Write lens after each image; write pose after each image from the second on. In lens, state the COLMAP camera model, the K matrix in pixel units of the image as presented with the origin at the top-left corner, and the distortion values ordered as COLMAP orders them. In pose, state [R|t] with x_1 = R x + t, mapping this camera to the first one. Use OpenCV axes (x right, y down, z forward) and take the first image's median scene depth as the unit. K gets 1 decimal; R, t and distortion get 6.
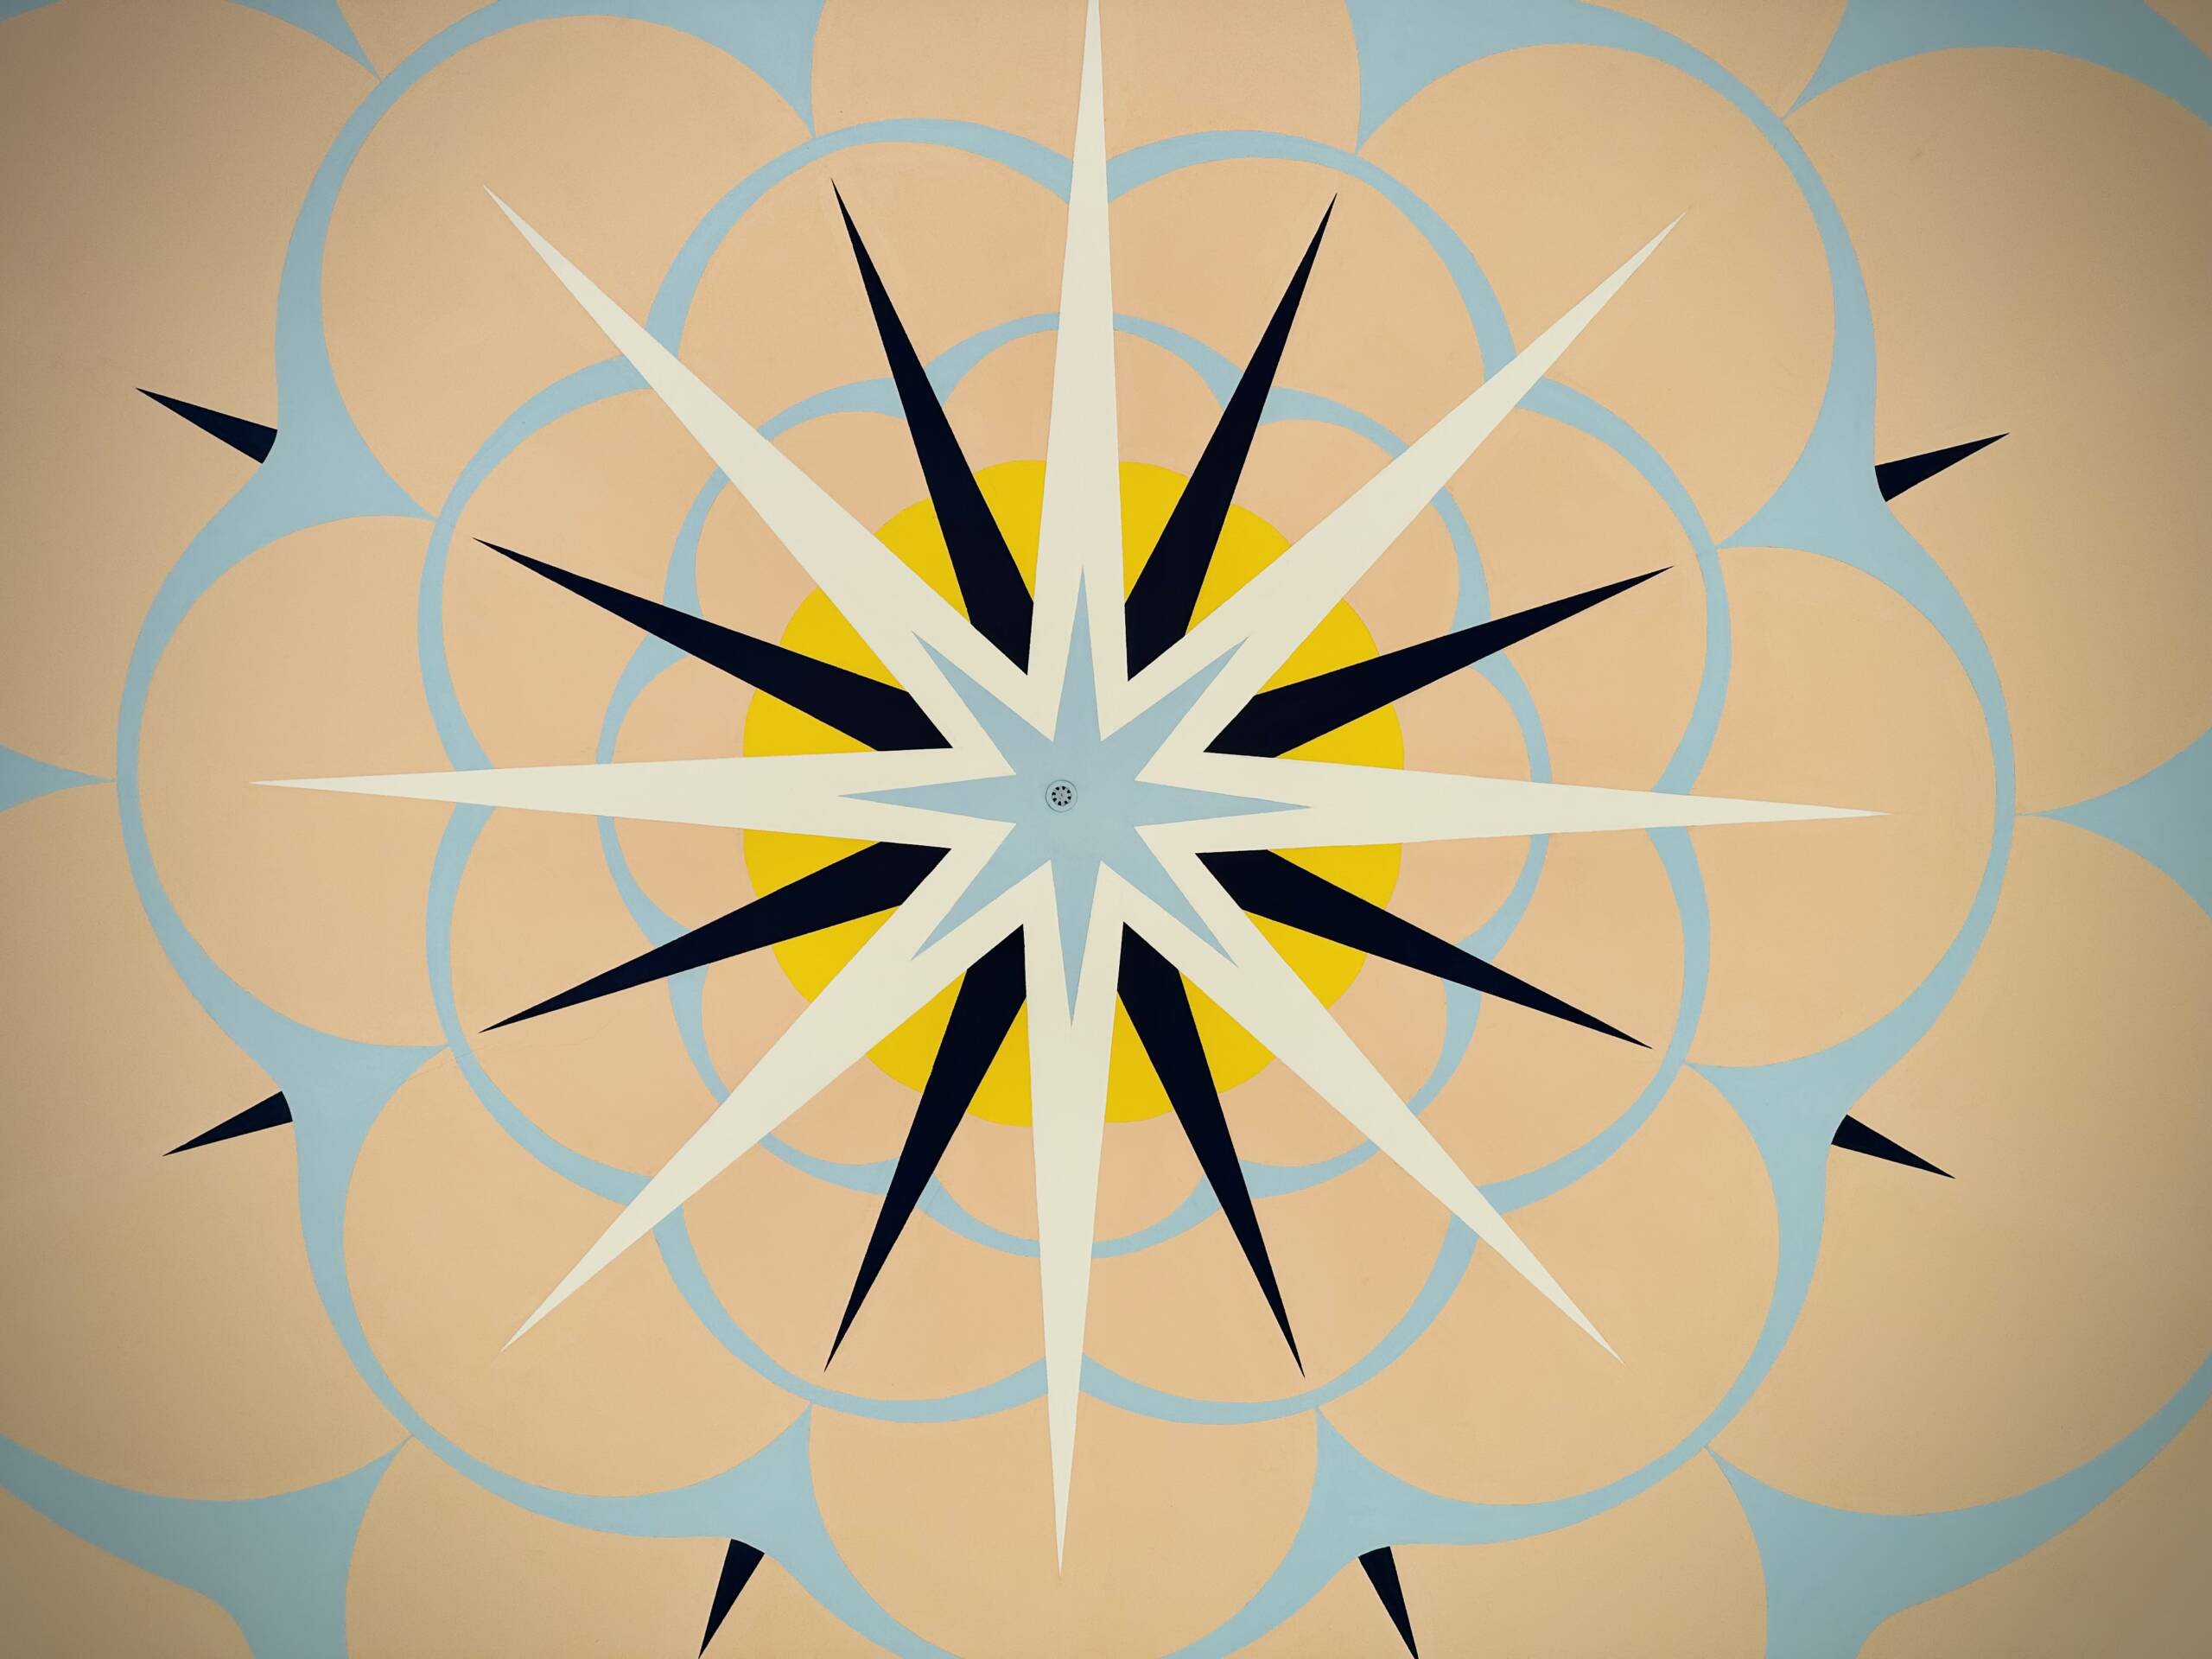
lens RADIAL K [[1558.1, 0, 1106.0], [0, 1558.1, 829.5], [0, 0, 1]] dist [0.109406, -0.146751]
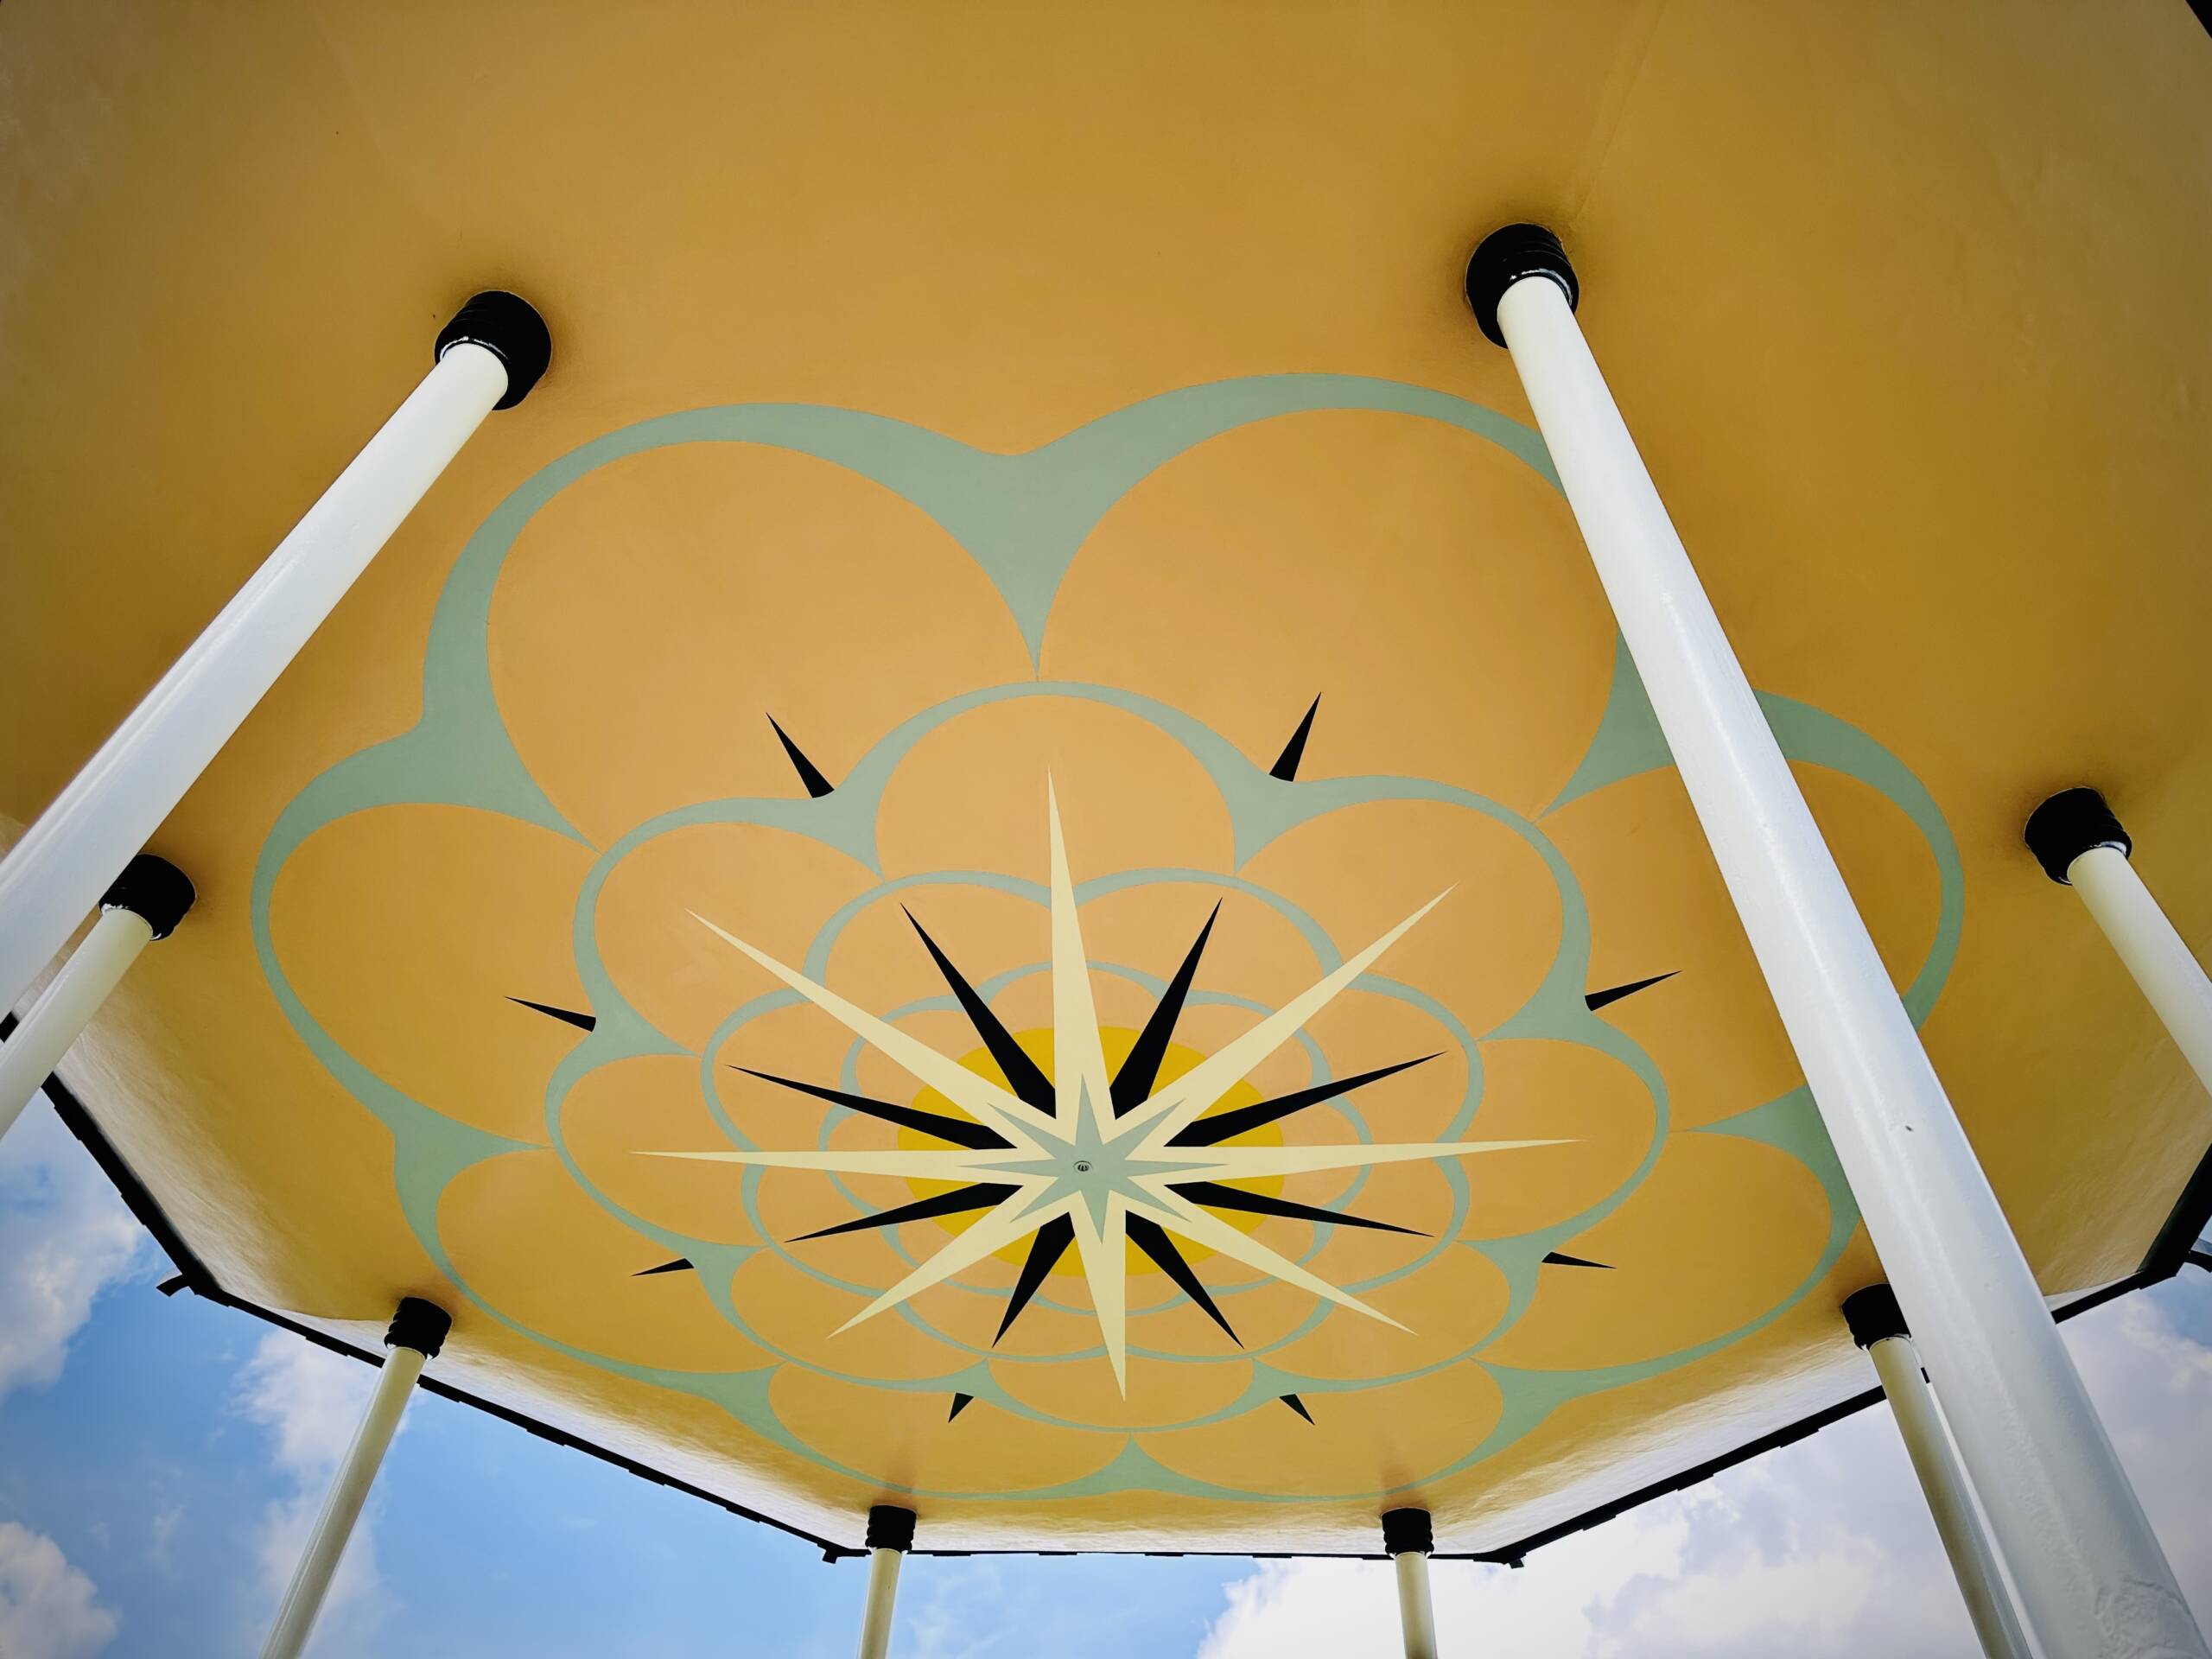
lens RADIAL K [[1558.1, 0, 1106.0], [0, 1558.1, 829.5], [0, 0, 1]] dist [0.109406, -0.146751]
pose [[0.993262, -0.030503, -0.111801, 0.199692], [0.087194, 0.832184, 0.547601, -1.264707], [0.076335, -0.553660, 0.829237, -0.224643]]
